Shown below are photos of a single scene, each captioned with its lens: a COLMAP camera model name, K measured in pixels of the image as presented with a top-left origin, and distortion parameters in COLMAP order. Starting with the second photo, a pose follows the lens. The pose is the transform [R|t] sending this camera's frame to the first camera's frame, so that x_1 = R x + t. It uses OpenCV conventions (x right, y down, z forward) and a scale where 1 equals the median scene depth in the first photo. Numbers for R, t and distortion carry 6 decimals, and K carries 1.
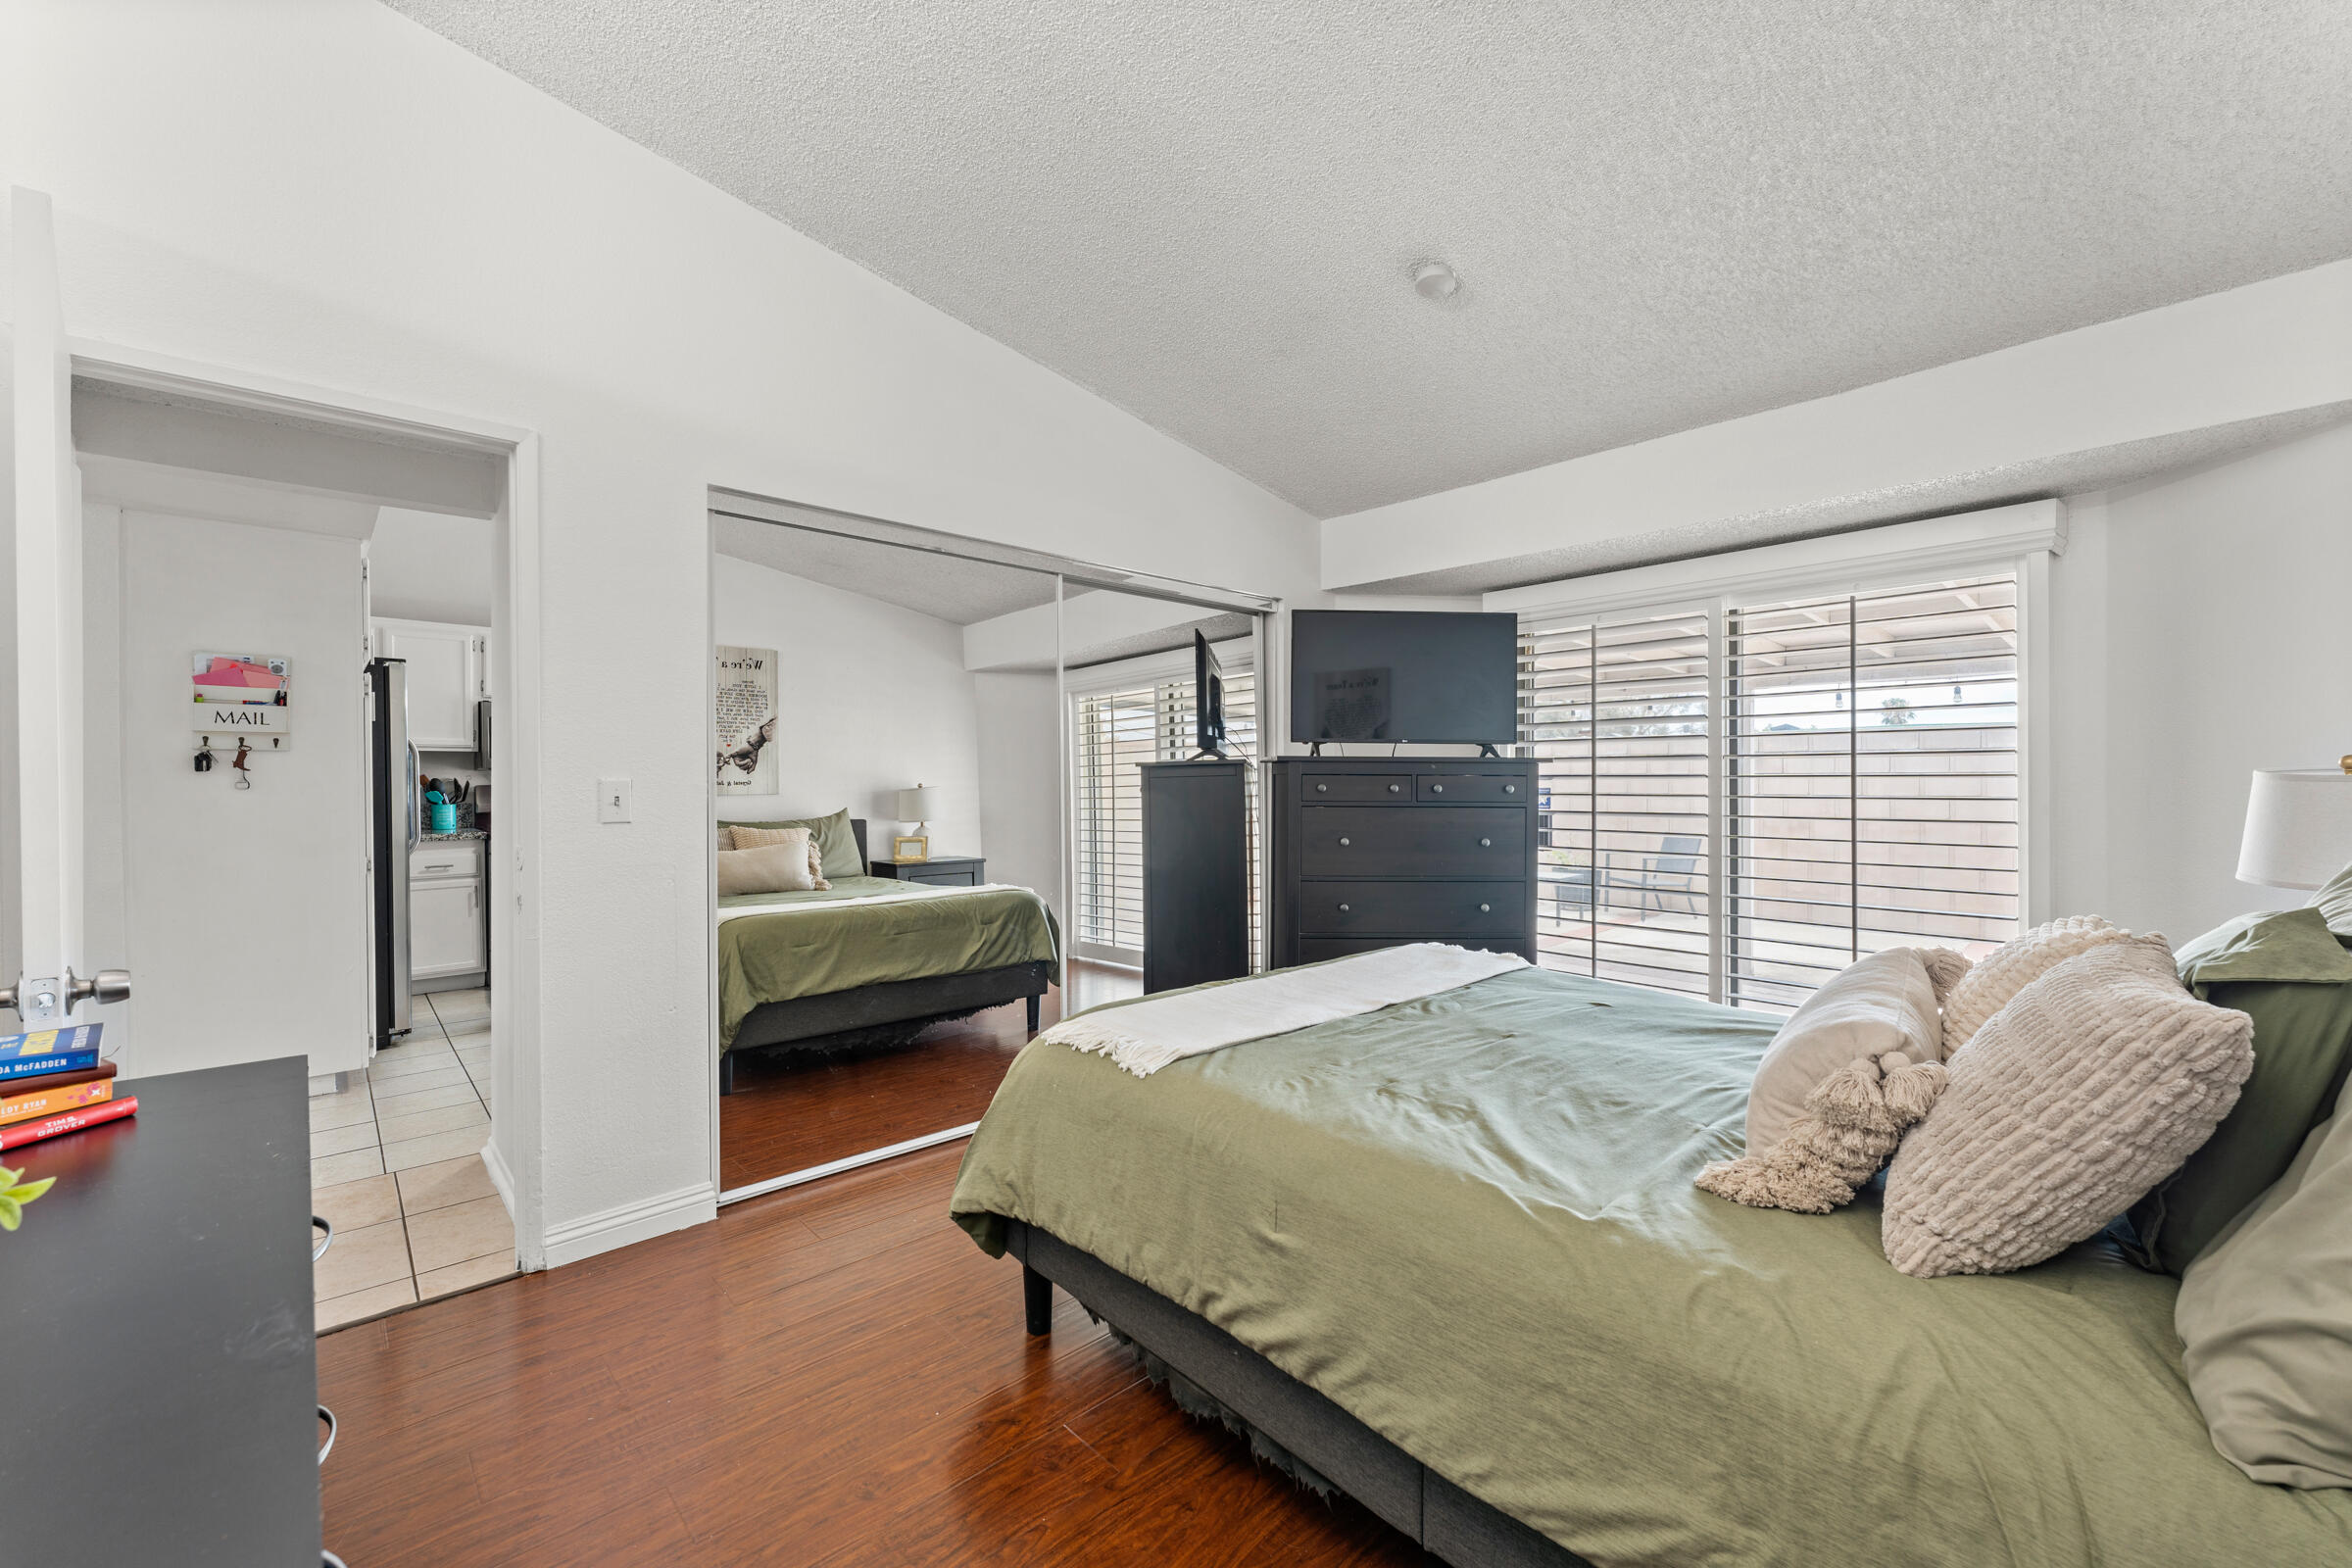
lens RADIAL K [[945.3, 0, 1180.4], [0, 945.3, 785.6], [0, 0, 1]] dist [0.000916, -0.000061]
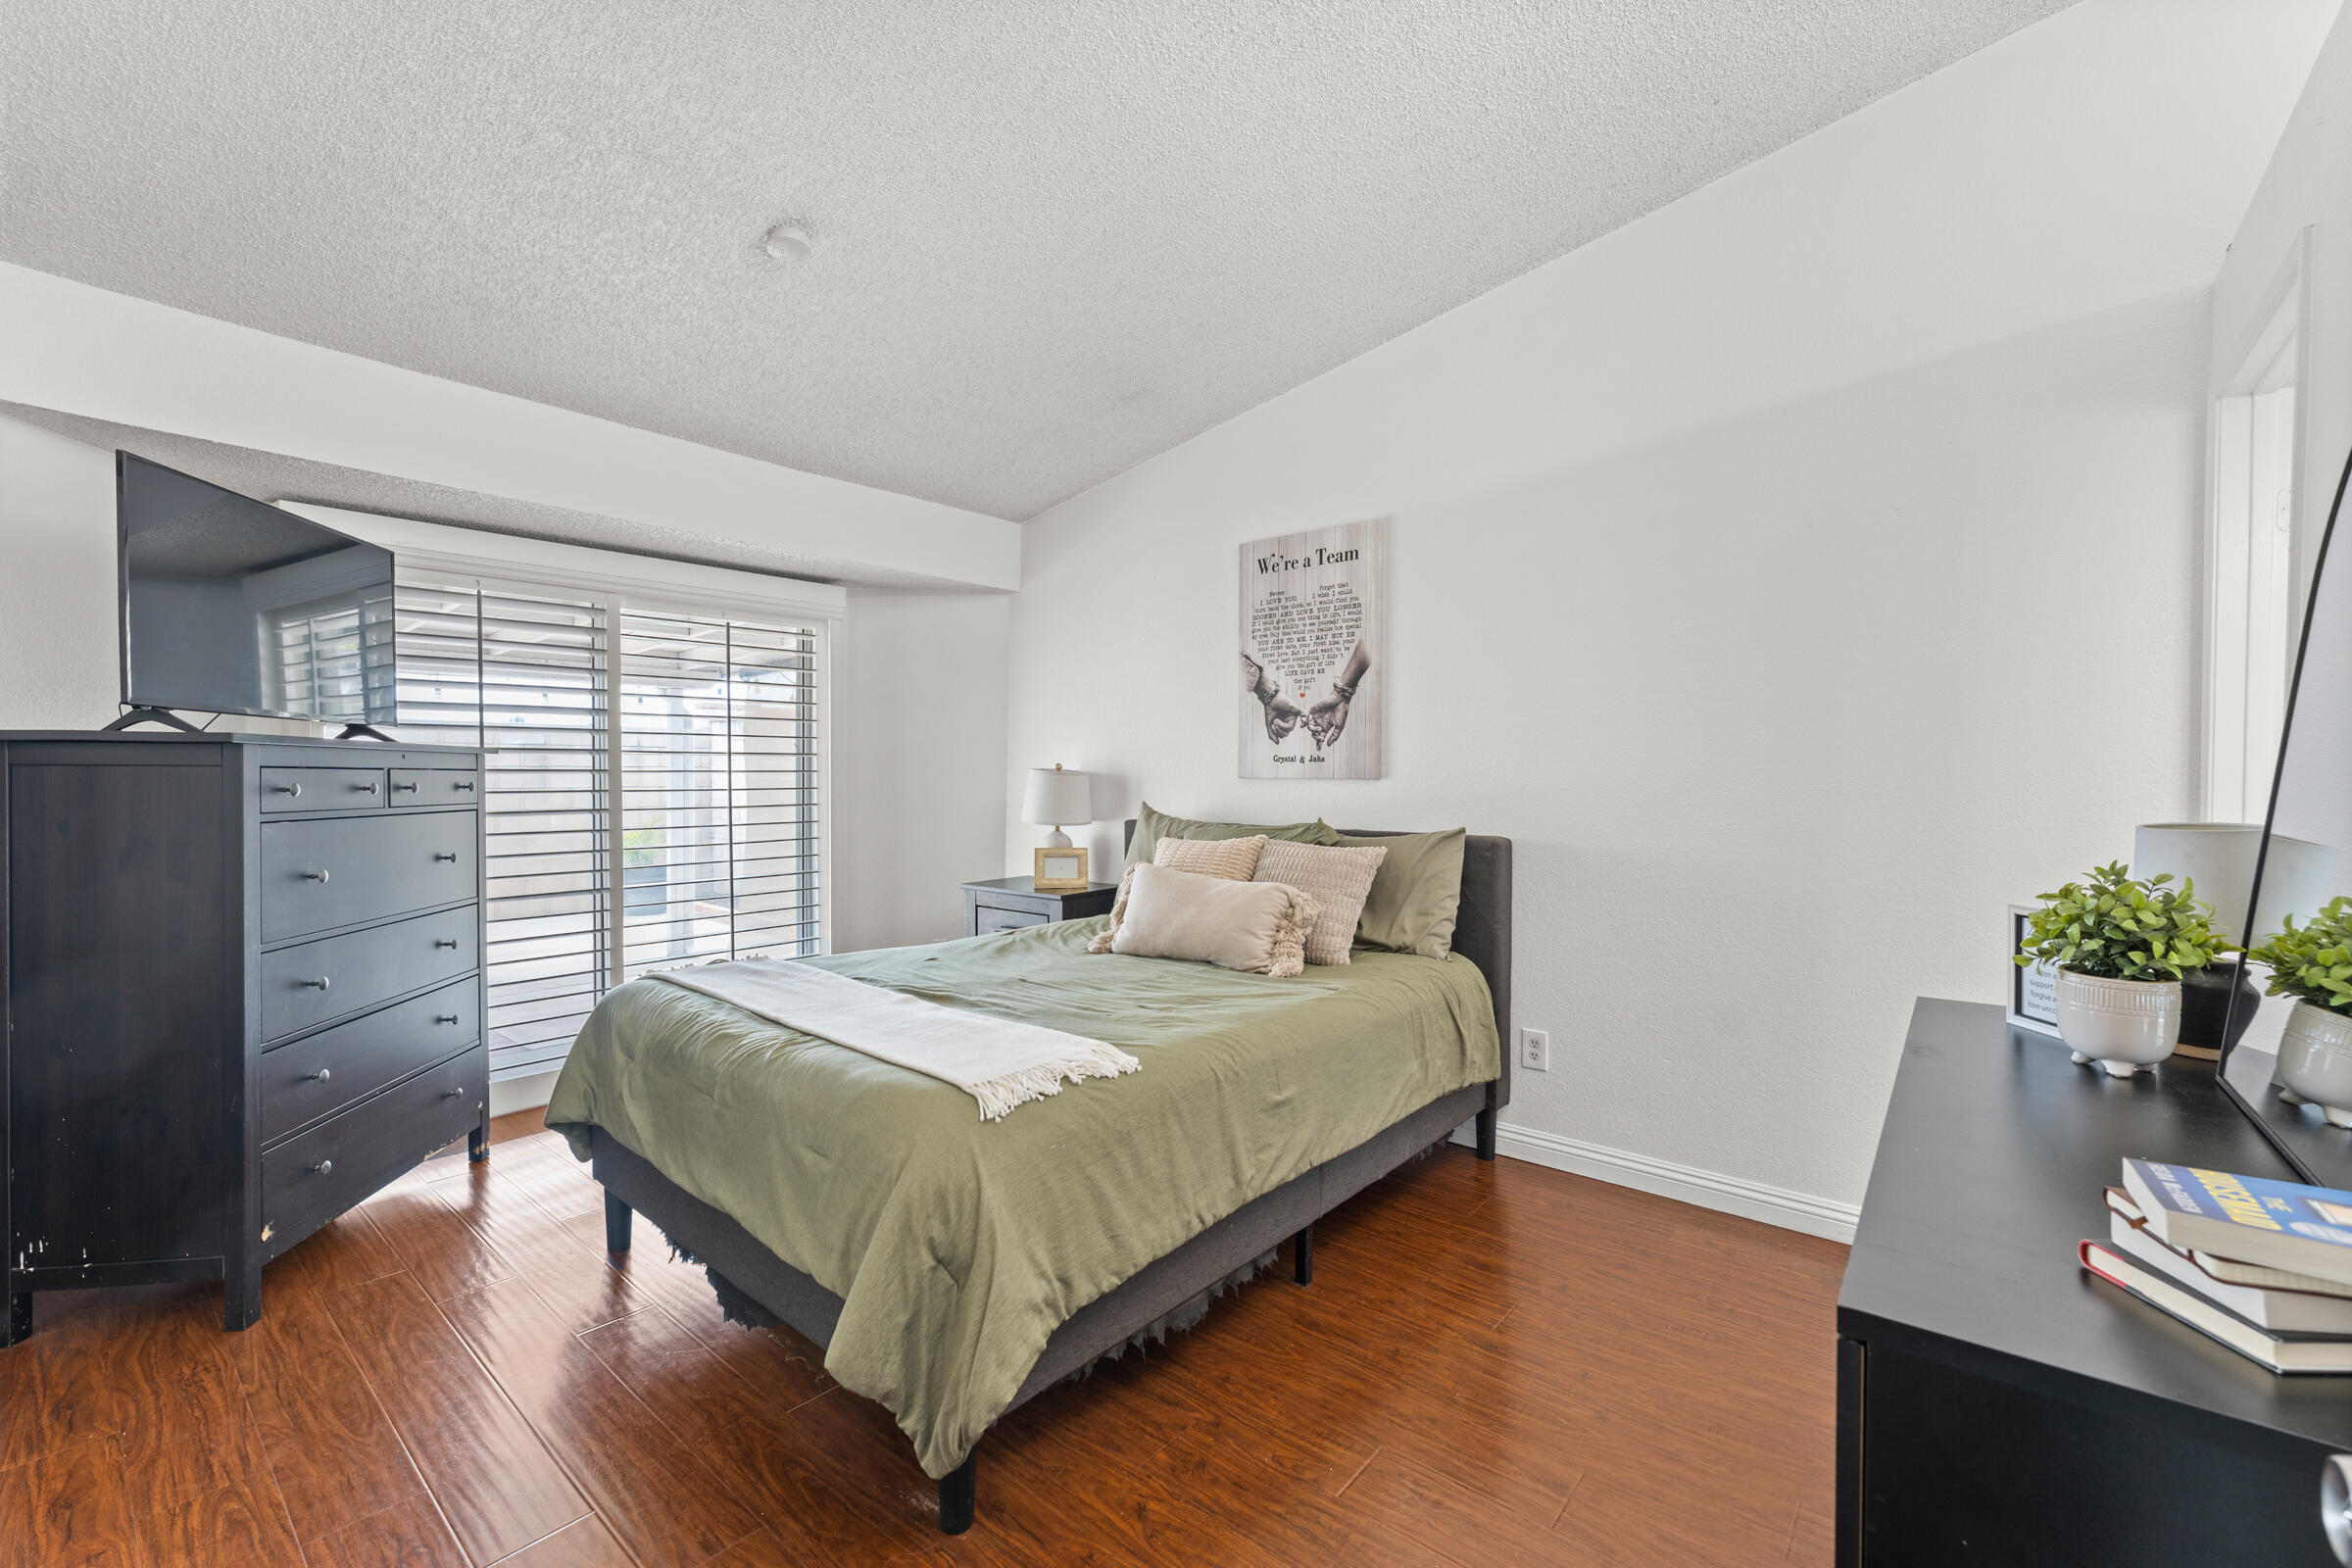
lens RADIAL K [[945.3, 0, 1177.9], [0, 945.3, 789.3], [0, 0, 1]] dist [0.000916, -0.000061]
pose [[-0.124488, -0.013531, 0.992129, -1.133975], [0.002026, 0.999901, 0.013891, -0.007824], [-0.992219, 0.003739, -0.124449, 1.166720]]
